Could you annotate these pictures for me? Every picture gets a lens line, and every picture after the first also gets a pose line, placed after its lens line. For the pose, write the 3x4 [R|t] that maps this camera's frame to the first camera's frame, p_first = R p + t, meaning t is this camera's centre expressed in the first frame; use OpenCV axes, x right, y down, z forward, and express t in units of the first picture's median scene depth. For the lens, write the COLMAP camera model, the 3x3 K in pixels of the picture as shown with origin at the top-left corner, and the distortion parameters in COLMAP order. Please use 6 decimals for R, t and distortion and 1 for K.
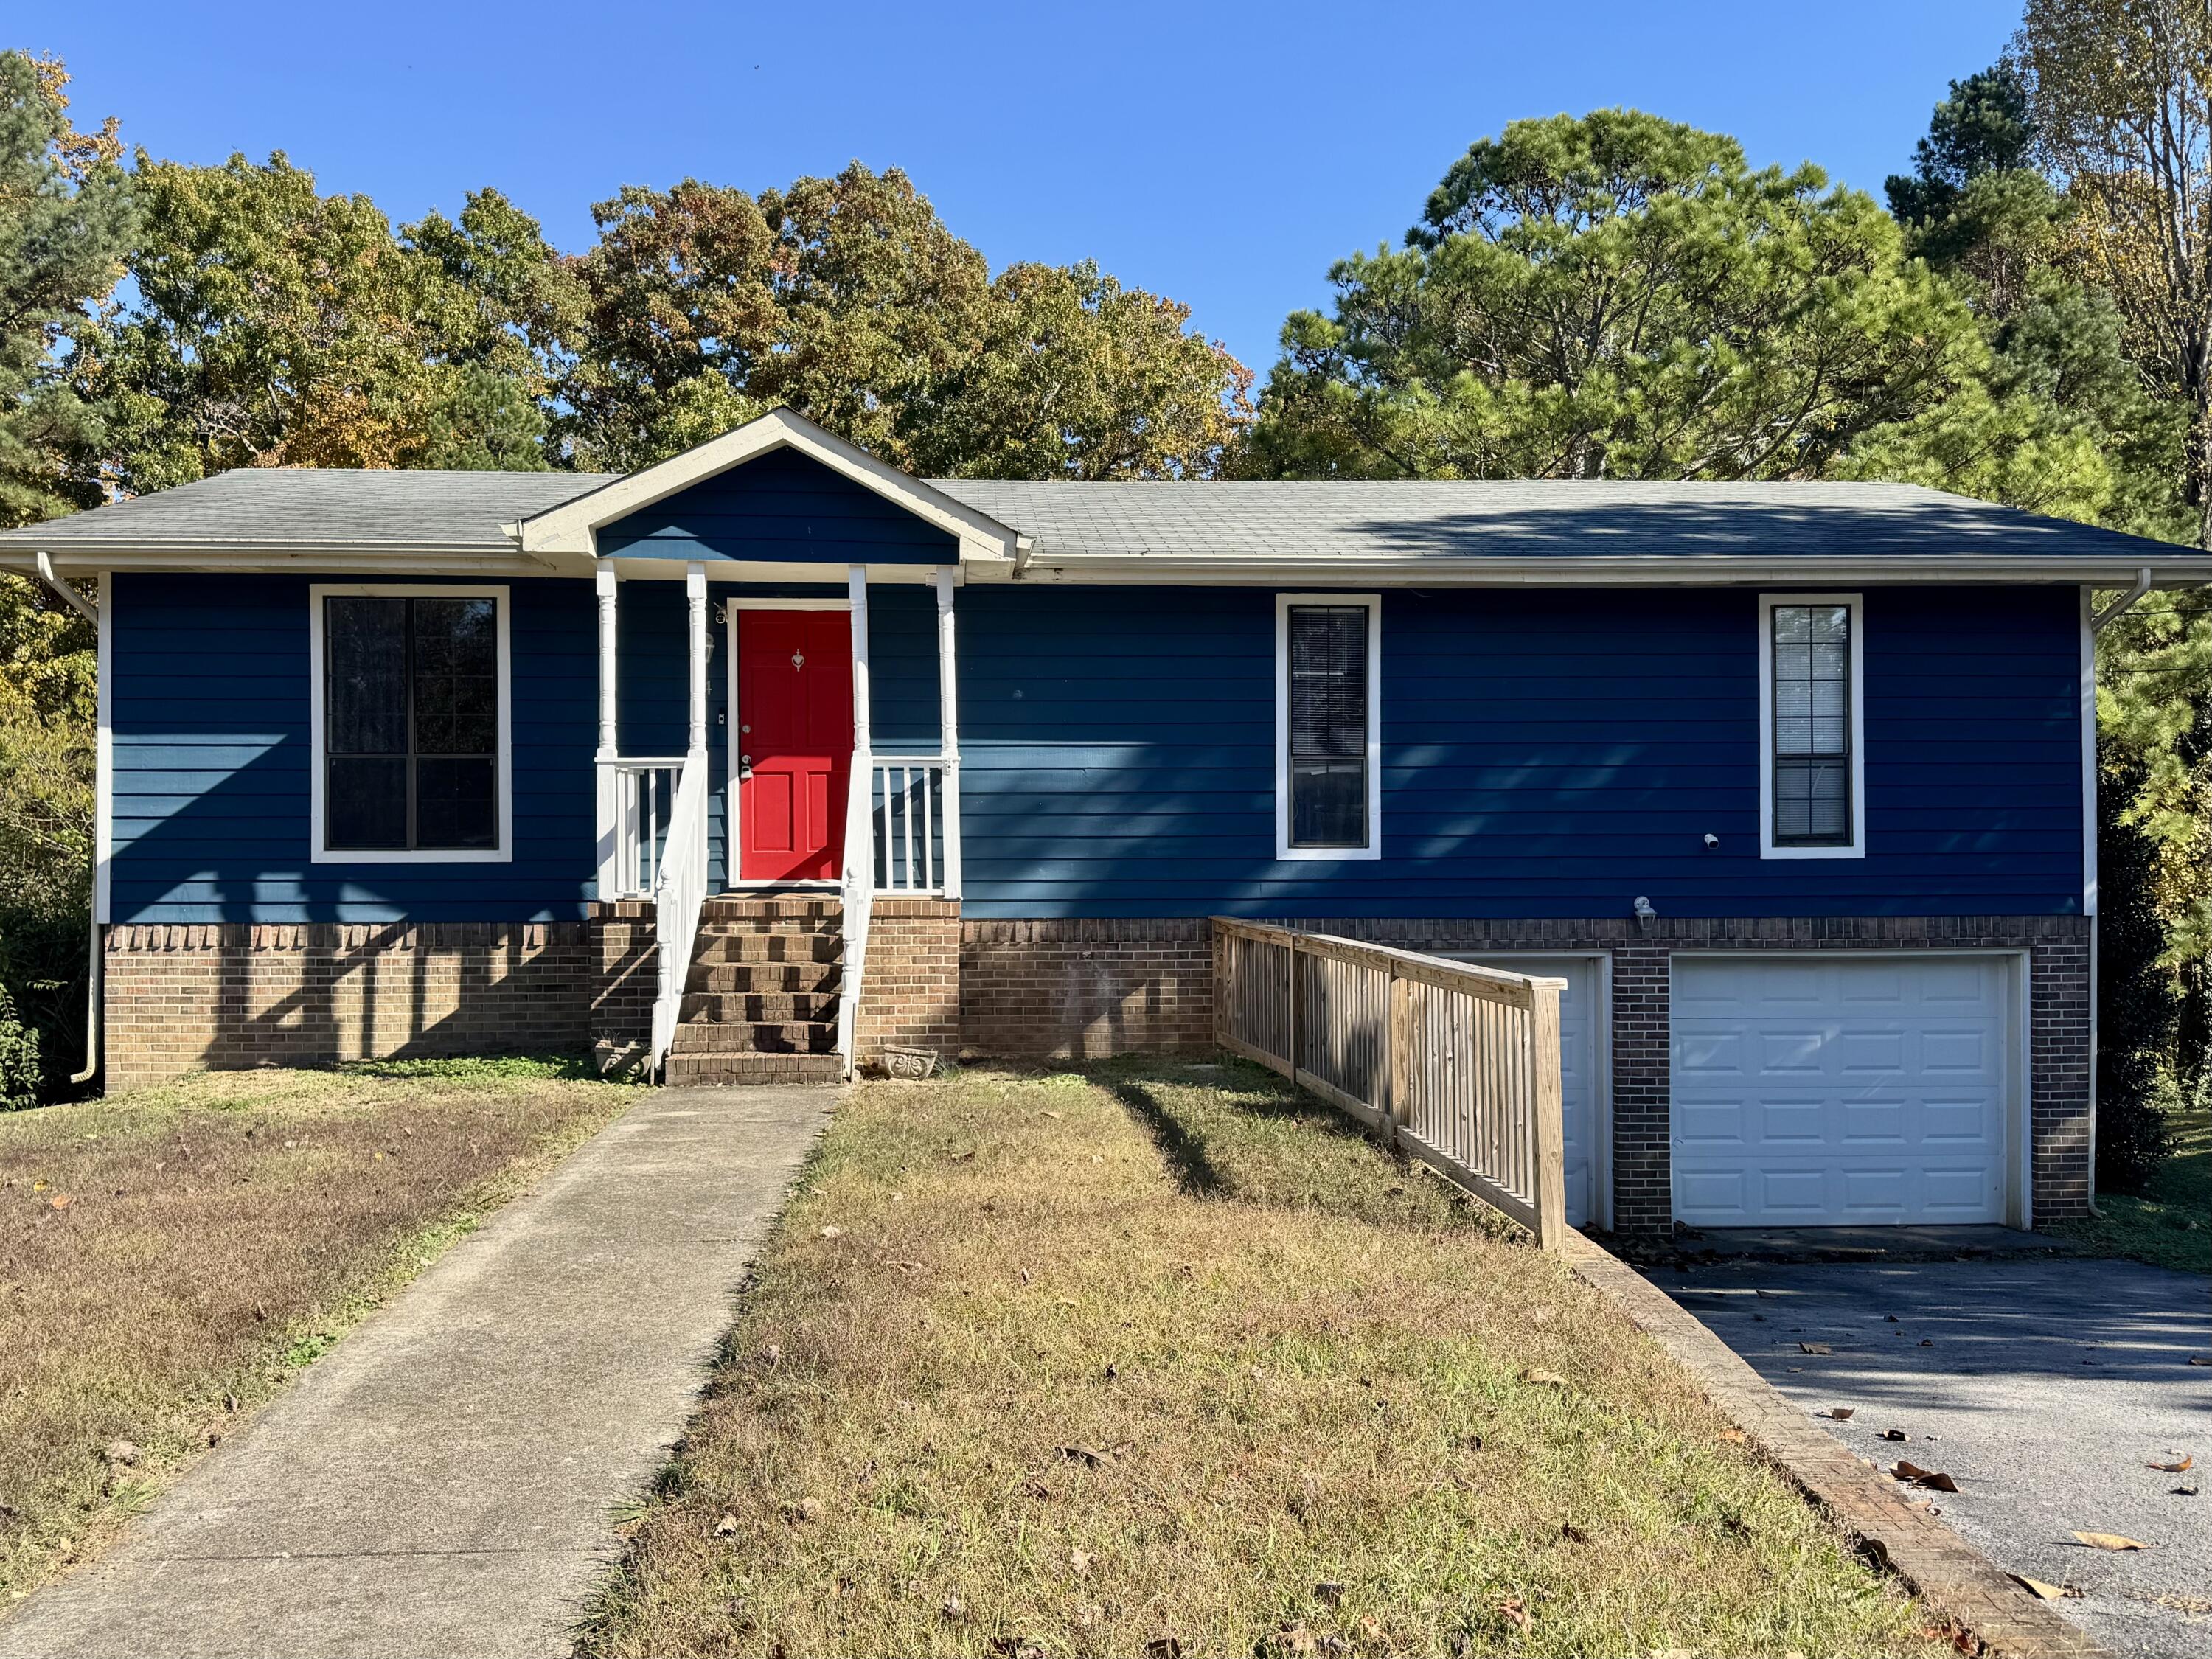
lens RADIAL K [[1875.8, 0, 1102.1], [0, 1875.8, 836.6], [0, 0, 1]] dist [0.089178, -0.048655]
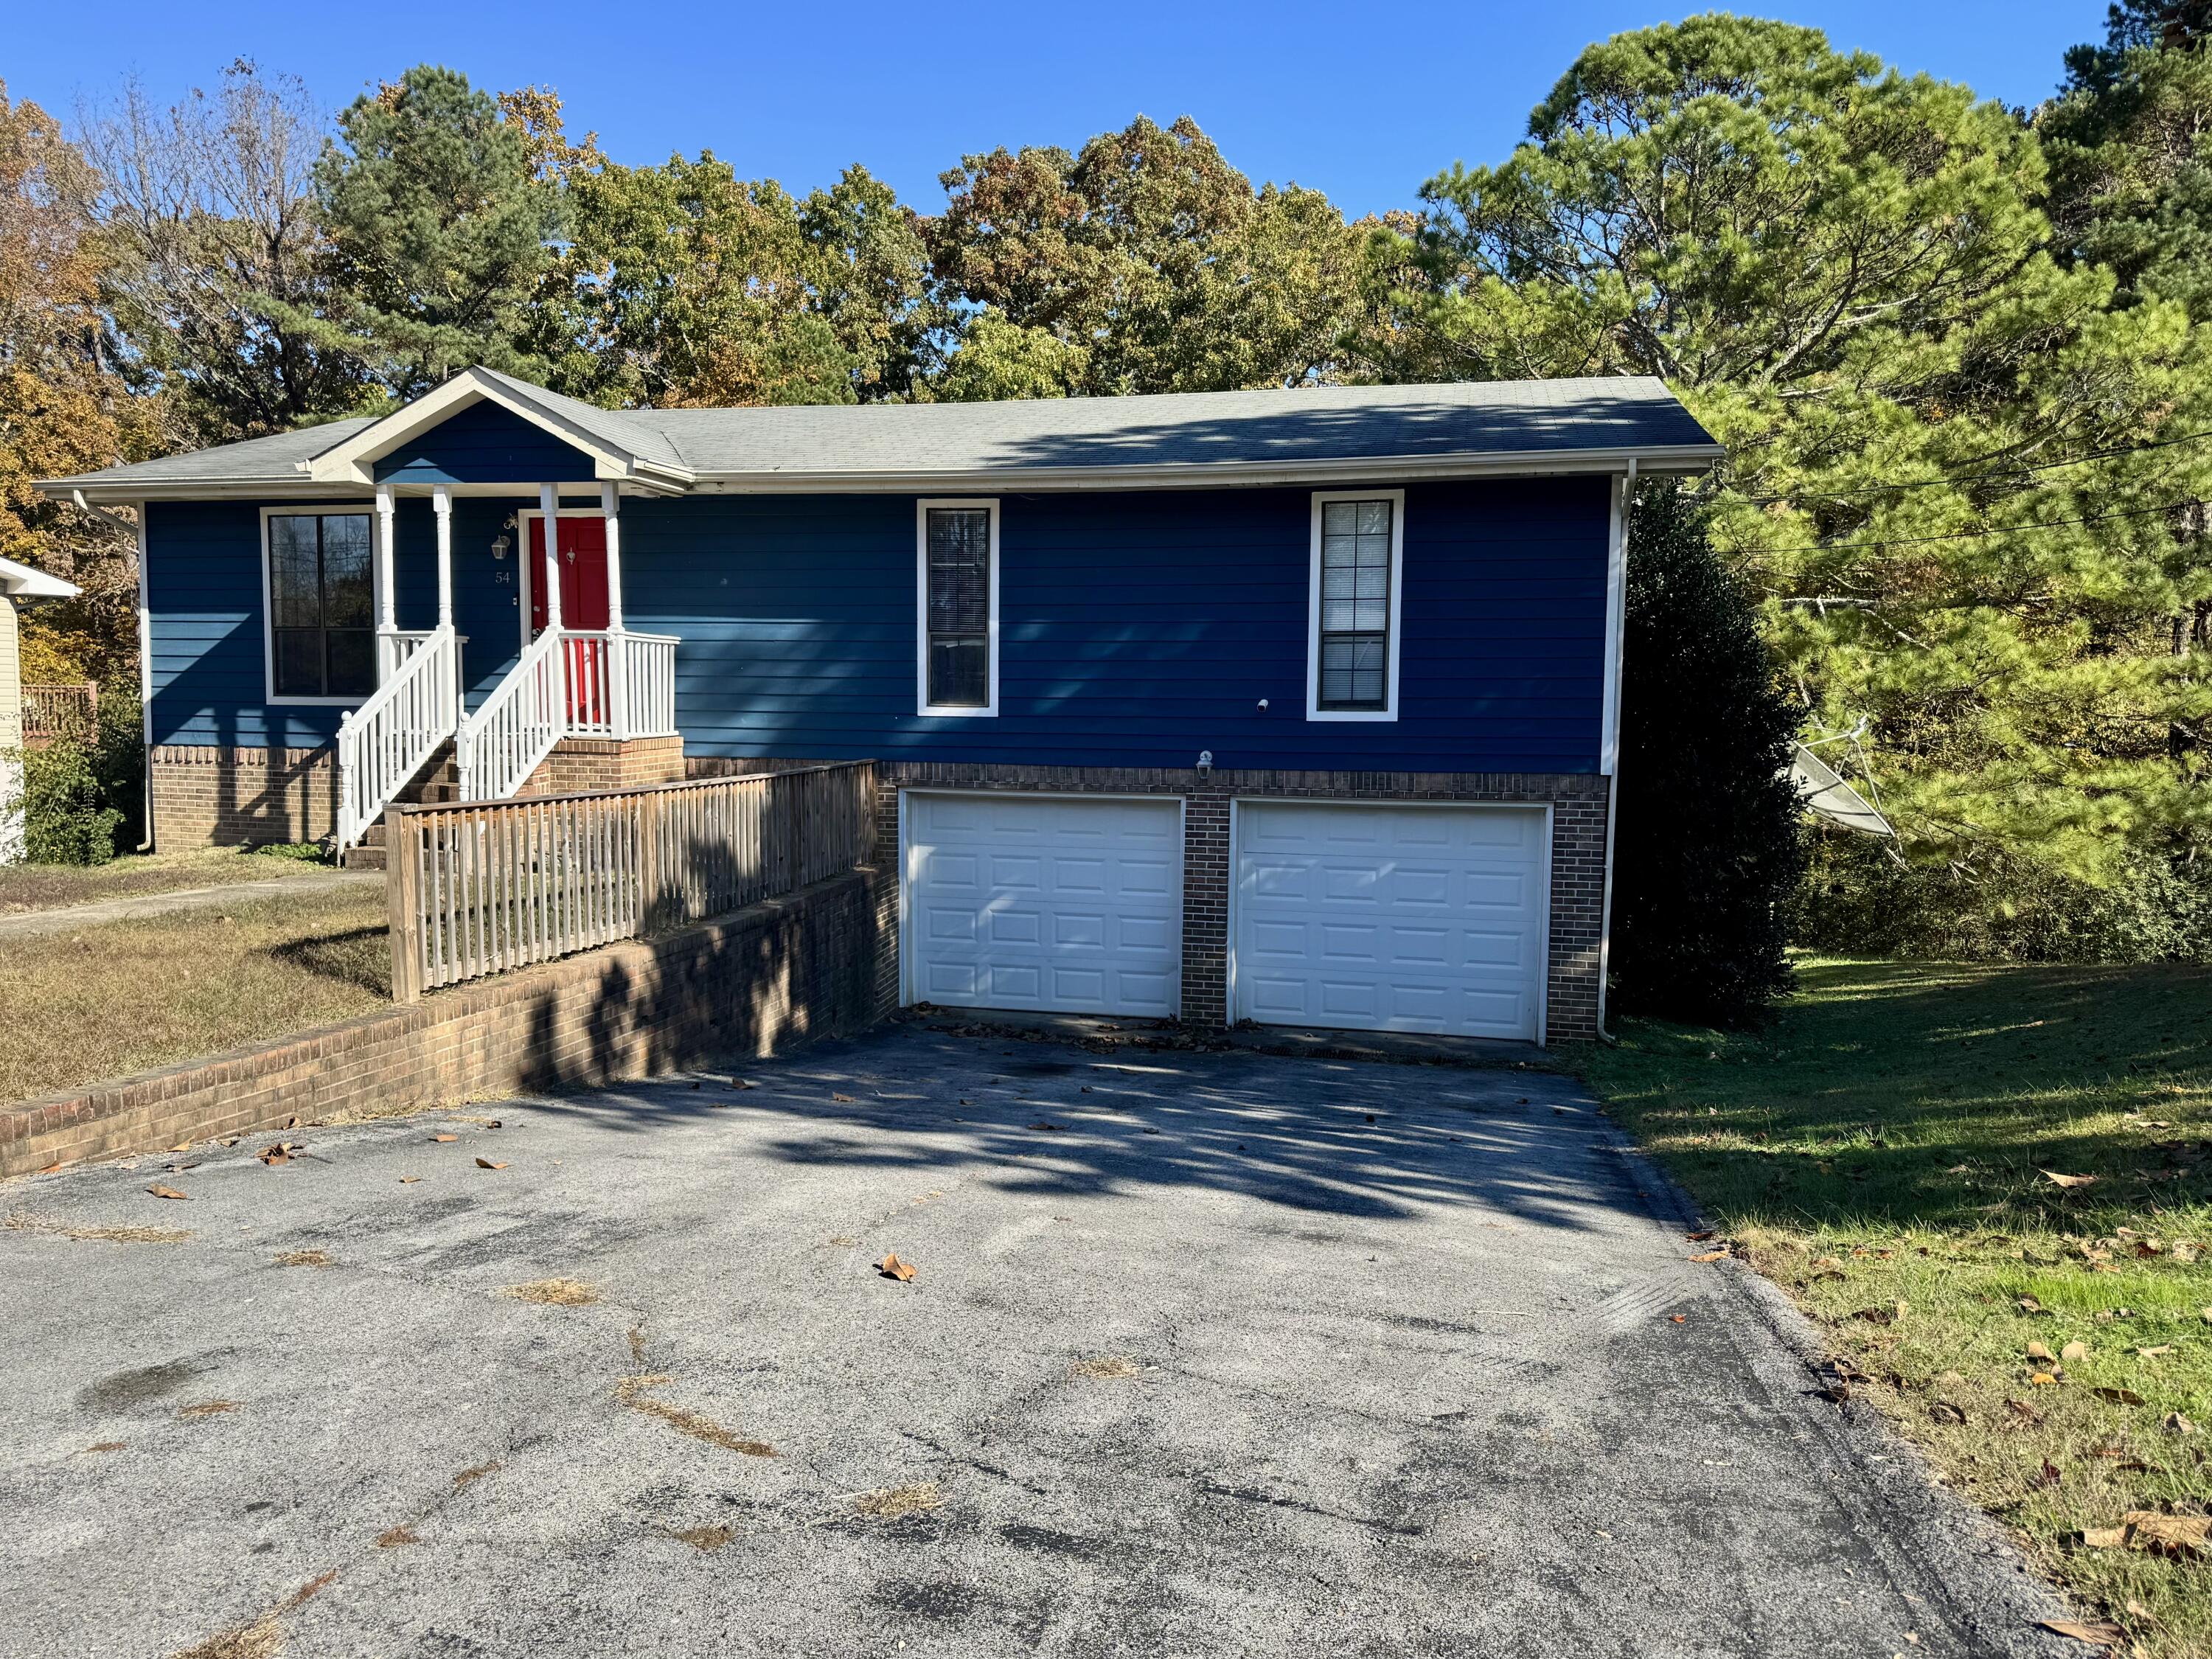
lens RADIAL K [[1607.8, 0, 1108.7], [0, 1607.8, 833.3], [0, 0, 1]] dist [0.048644, -0.021318]
pose [[0.958894, 0.036938, -0.281351, 0.517062], [-0.012800, 0.996113, 0.087153, -0.004081], [0.283477, -0.079969, 0.955639, 0.005077]]
